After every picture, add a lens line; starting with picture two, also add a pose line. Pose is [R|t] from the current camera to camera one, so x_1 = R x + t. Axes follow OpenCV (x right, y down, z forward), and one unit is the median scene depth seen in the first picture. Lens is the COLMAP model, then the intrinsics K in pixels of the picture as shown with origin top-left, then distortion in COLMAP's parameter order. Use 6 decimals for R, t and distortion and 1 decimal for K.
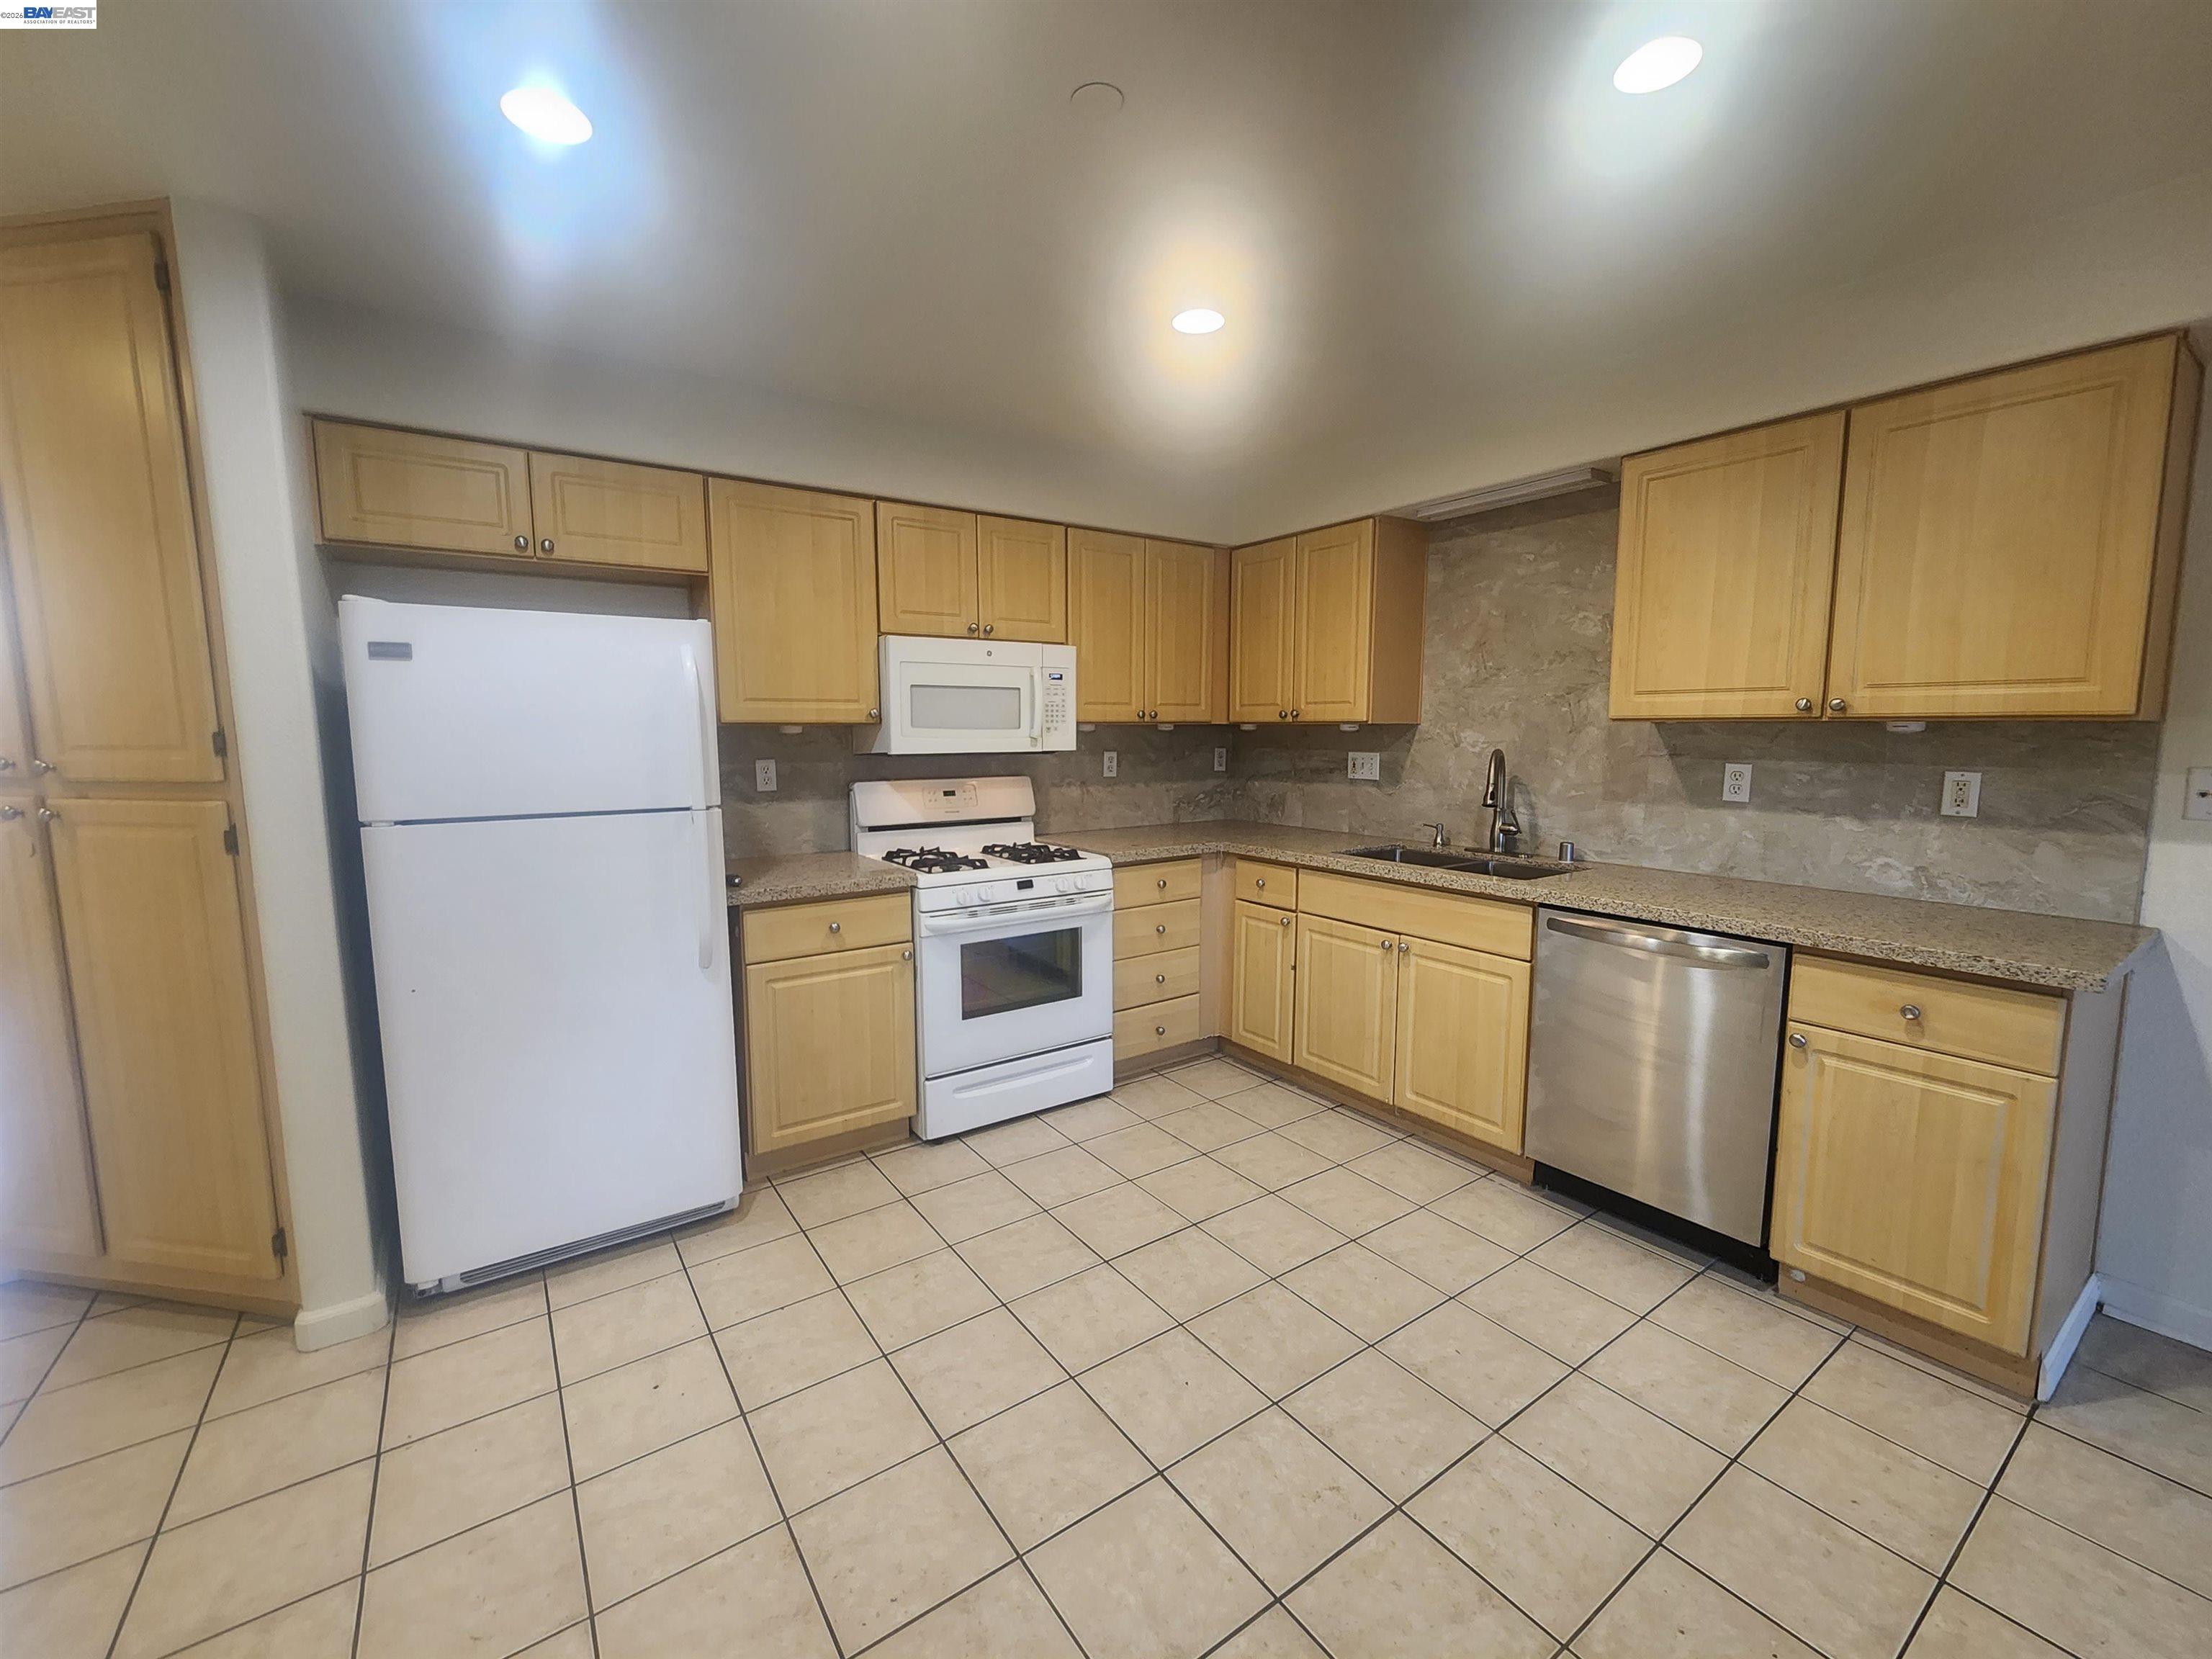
lens RADIAL K [[909.8, 0, 1106.6], [0, 909.8, 833.4], [0, 0, 1]] dist [-0.001803, -0.001242]
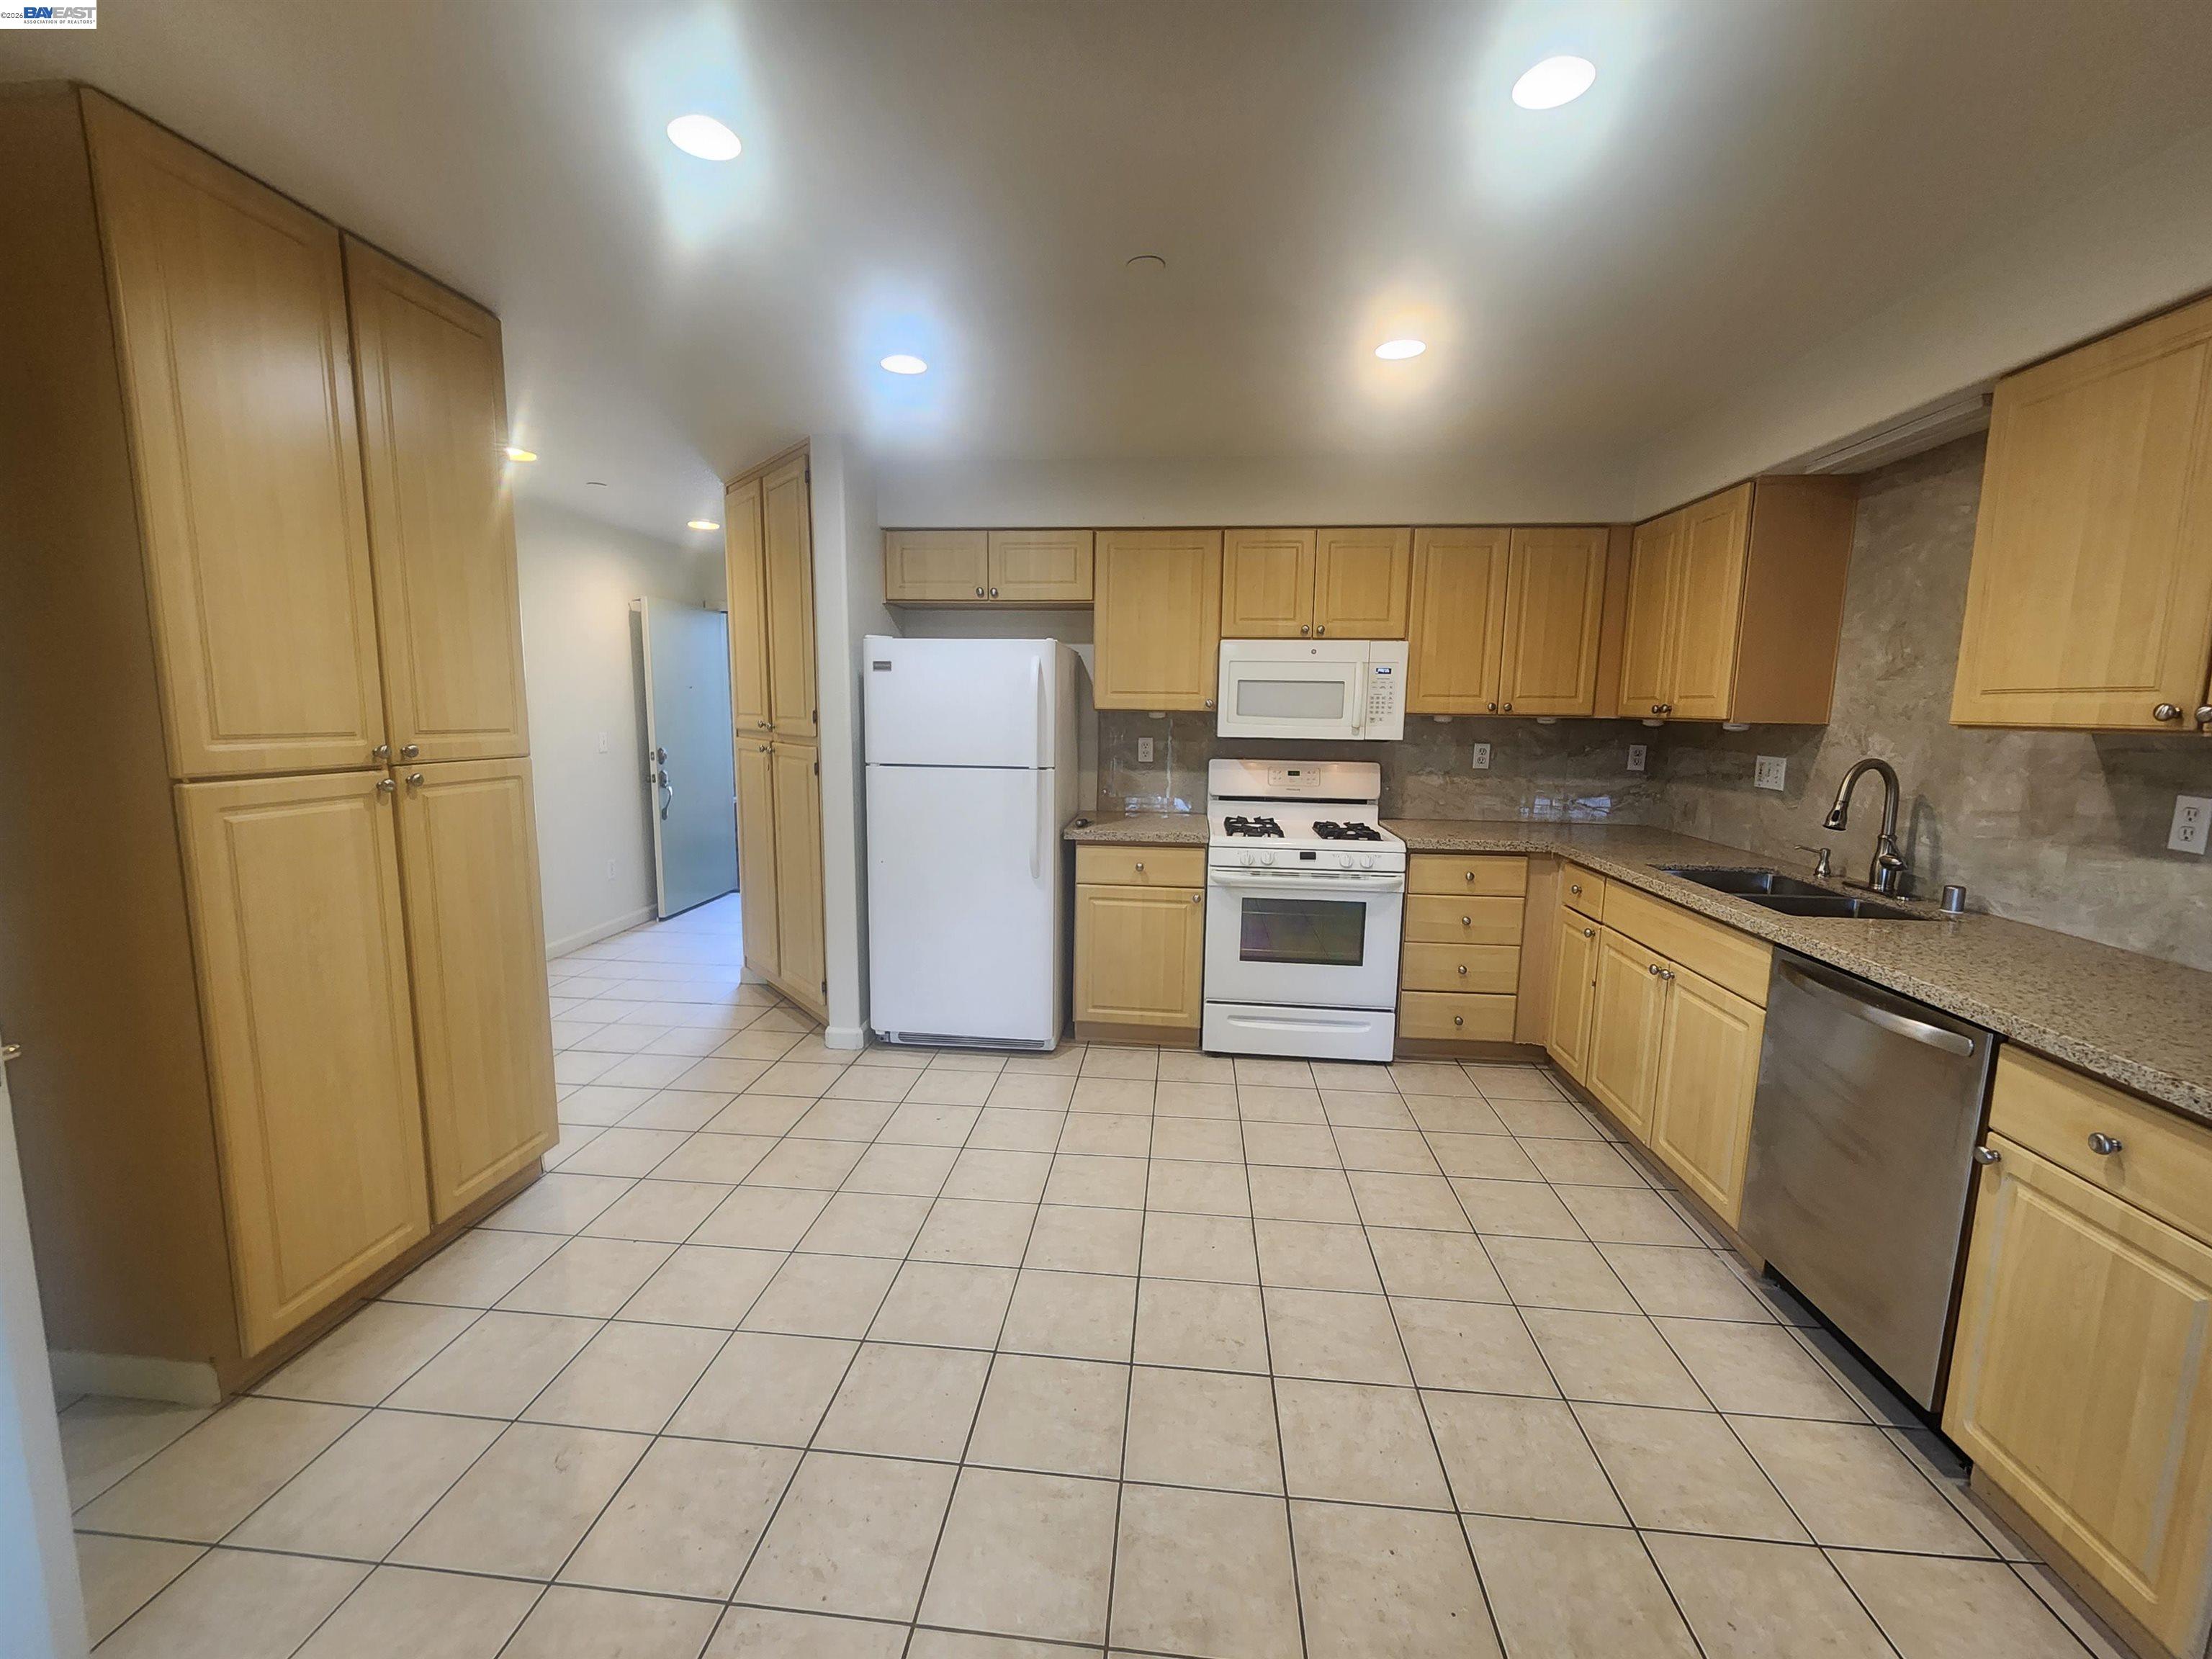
lens RADIAL K [[909.8, 0, 1088.2], [0, 909.8, 832.1], [0, 0, 1]] dist [-0.001803, -0.001242]
pose [[0.754704, 0.104950, -0.647617, 0.472306], [-0.093206, 0.994261, 0.052508, -0.007691], [0.649411, 0.020733, 0.760155, -0.049691]]
